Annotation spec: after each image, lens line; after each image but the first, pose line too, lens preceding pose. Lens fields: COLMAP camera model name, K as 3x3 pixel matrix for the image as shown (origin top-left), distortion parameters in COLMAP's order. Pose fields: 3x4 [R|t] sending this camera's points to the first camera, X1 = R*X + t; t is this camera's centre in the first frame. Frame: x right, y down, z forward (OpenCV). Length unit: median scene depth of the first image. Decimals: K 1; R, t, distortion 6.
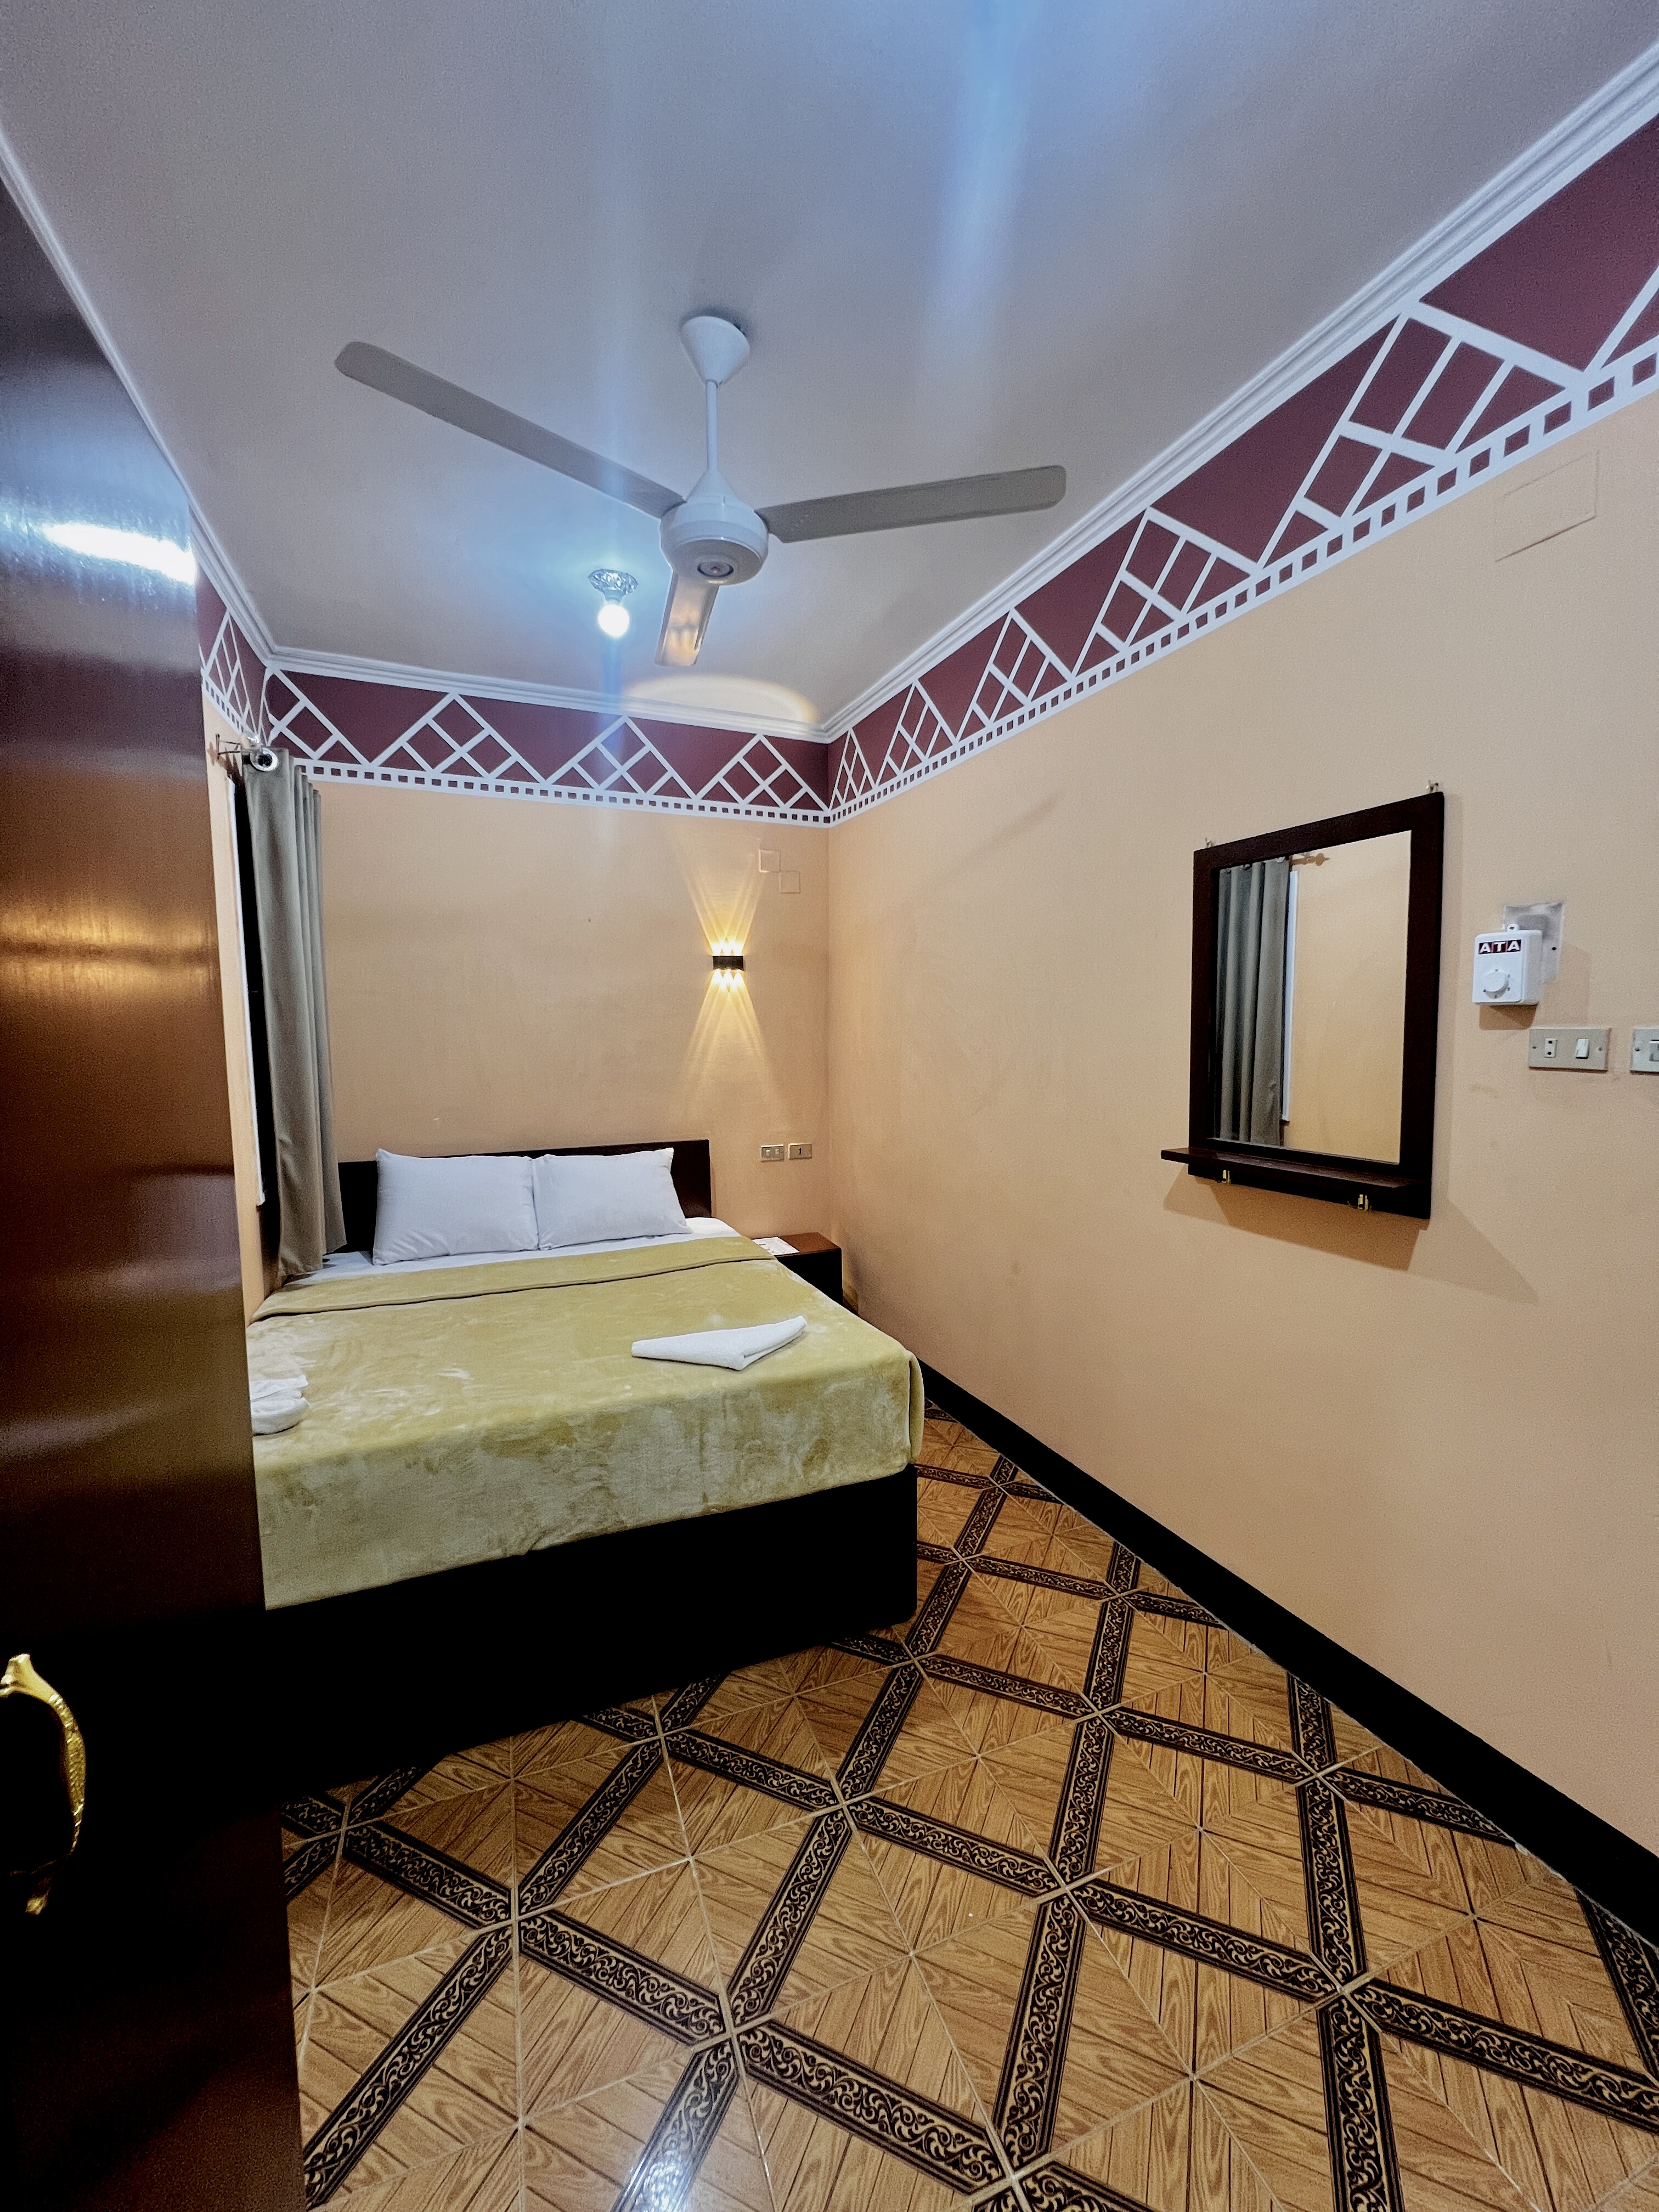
lens RADIAL K [[881.1, 0, 839.1], [0, 881.1, 1099.8], [0, 0, 1]] dist [0.000805, -0.000128]
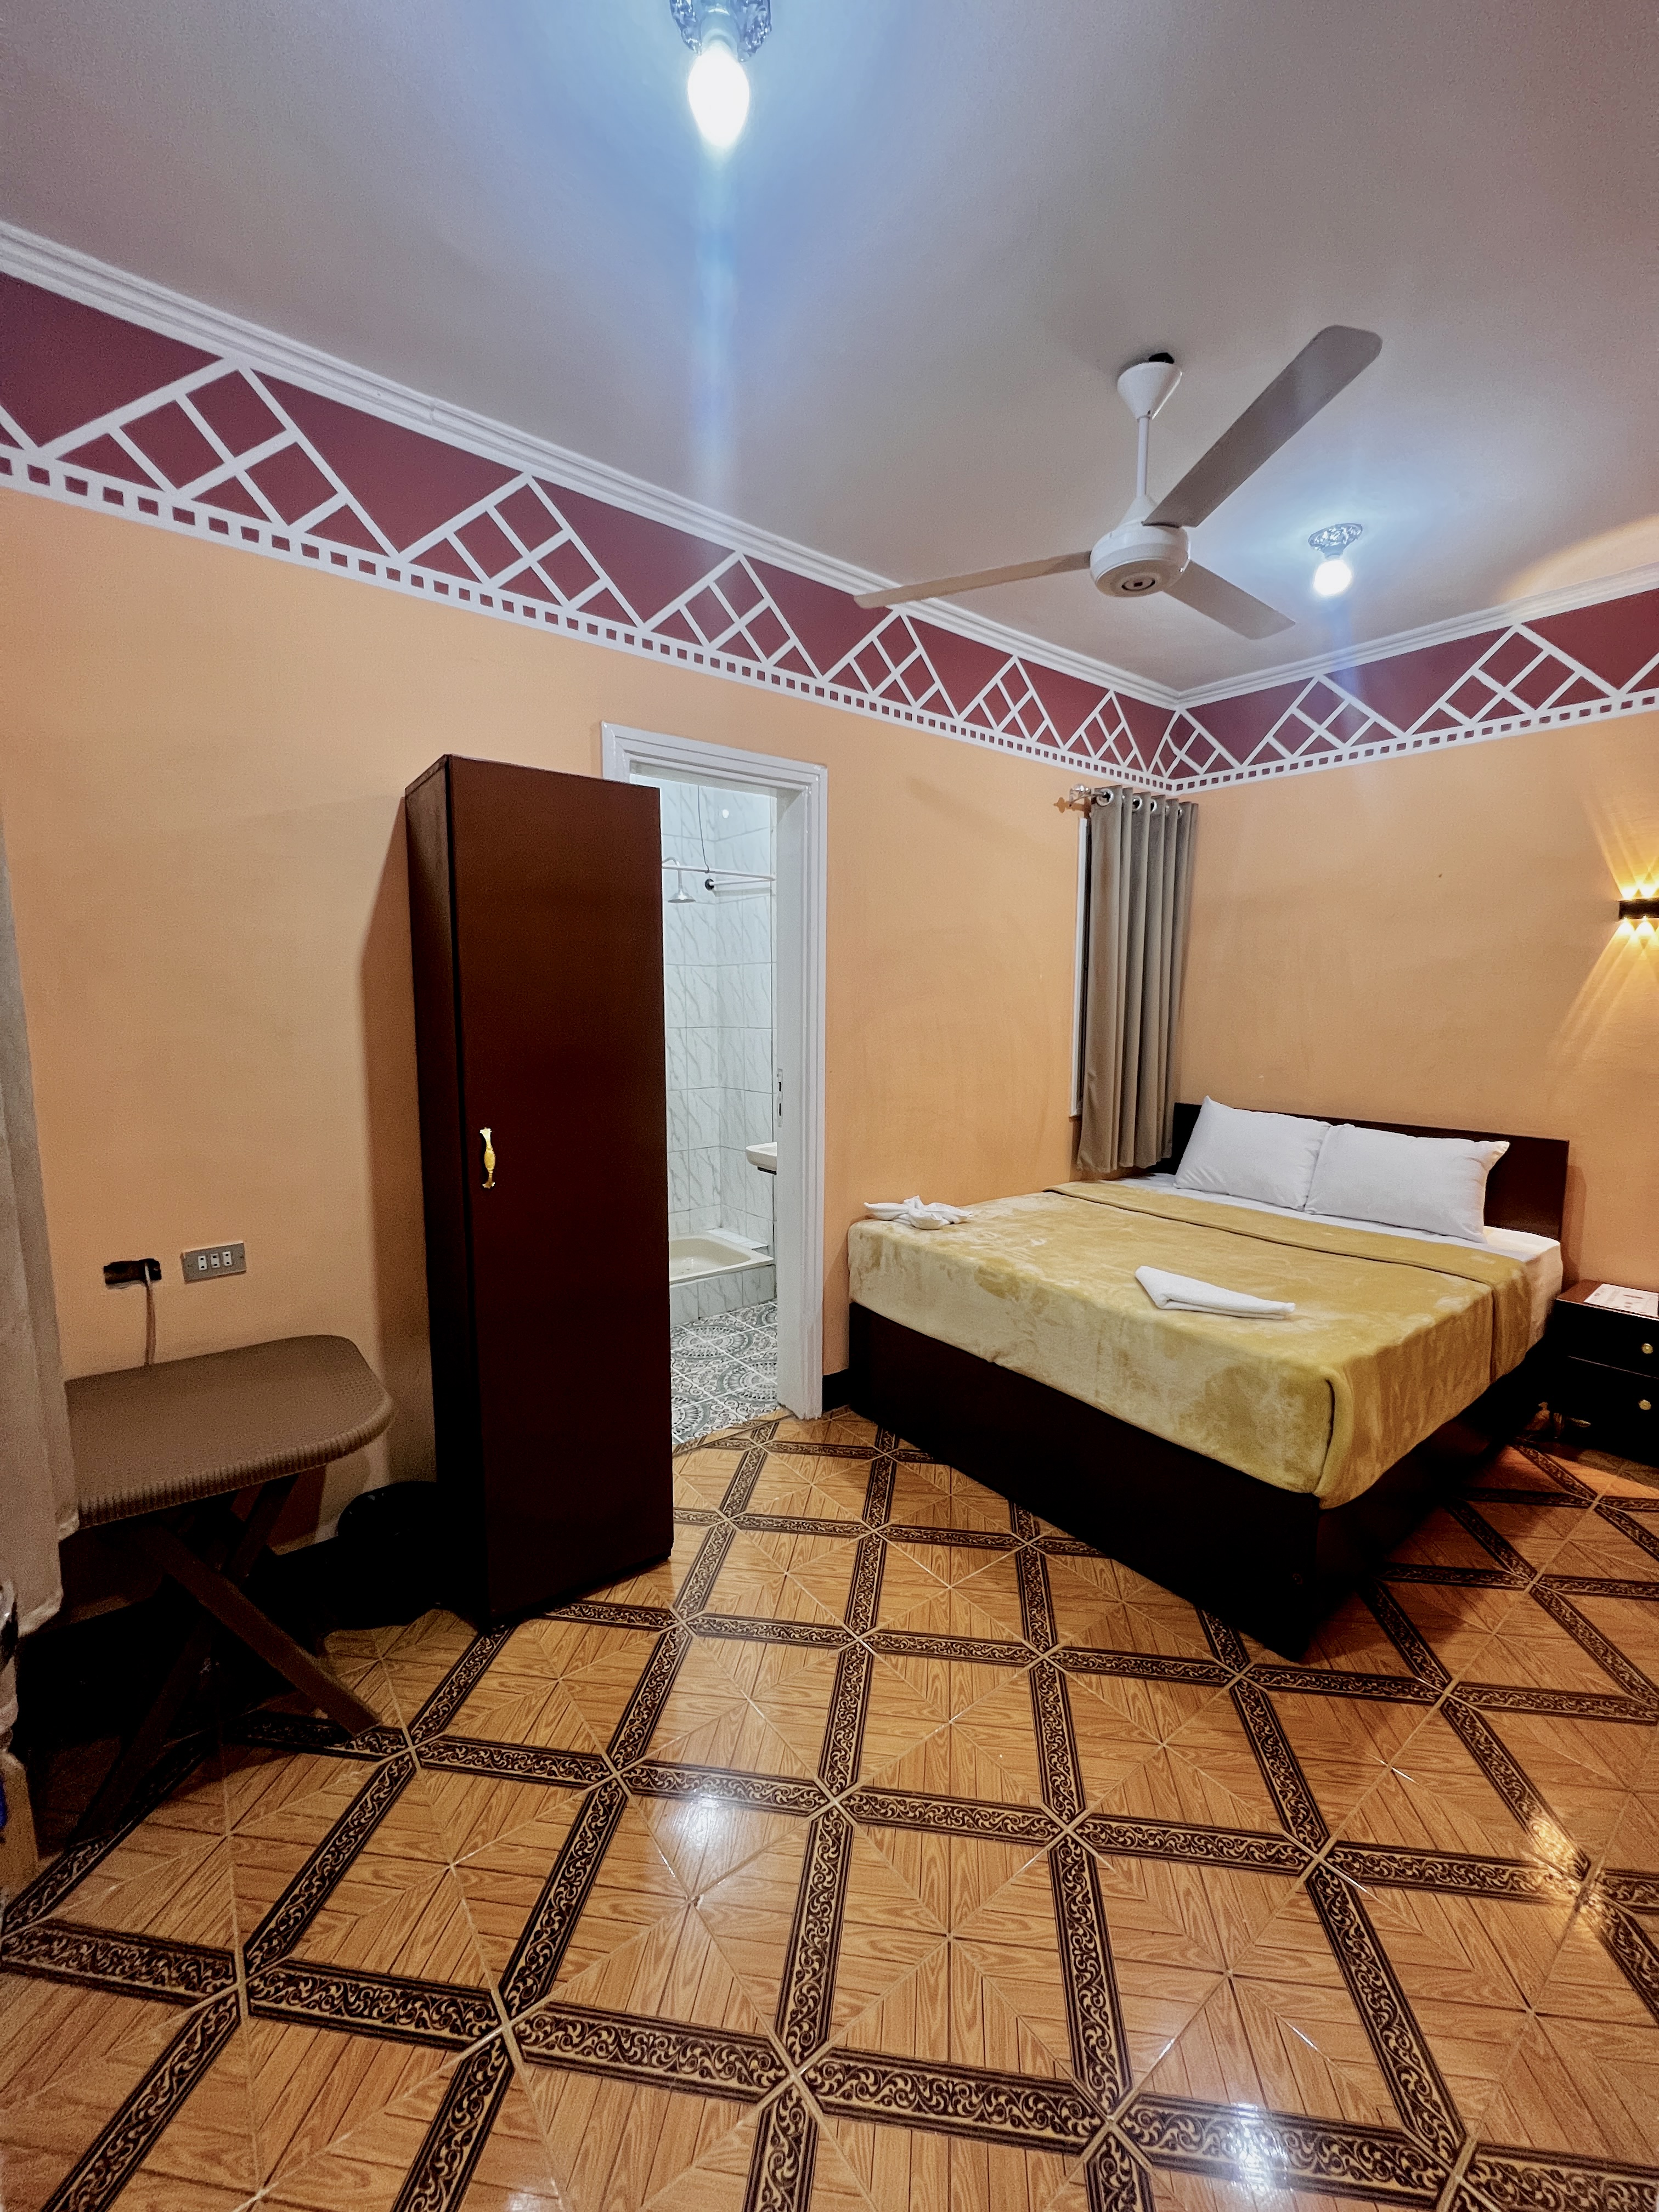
lens RADIAL K [[881.1, 0, 839.1], [0, 881.1, 1099.8], [0, 0, 1]] dist [0.000805, -0.000128]
pose [[0.286871, 0.120467, -0.950365, 0.602329], [-0.087992, 0.991181, 0.099080, -0.016641], [0.953920, 0.055201, 0.294941, 0.223896]]
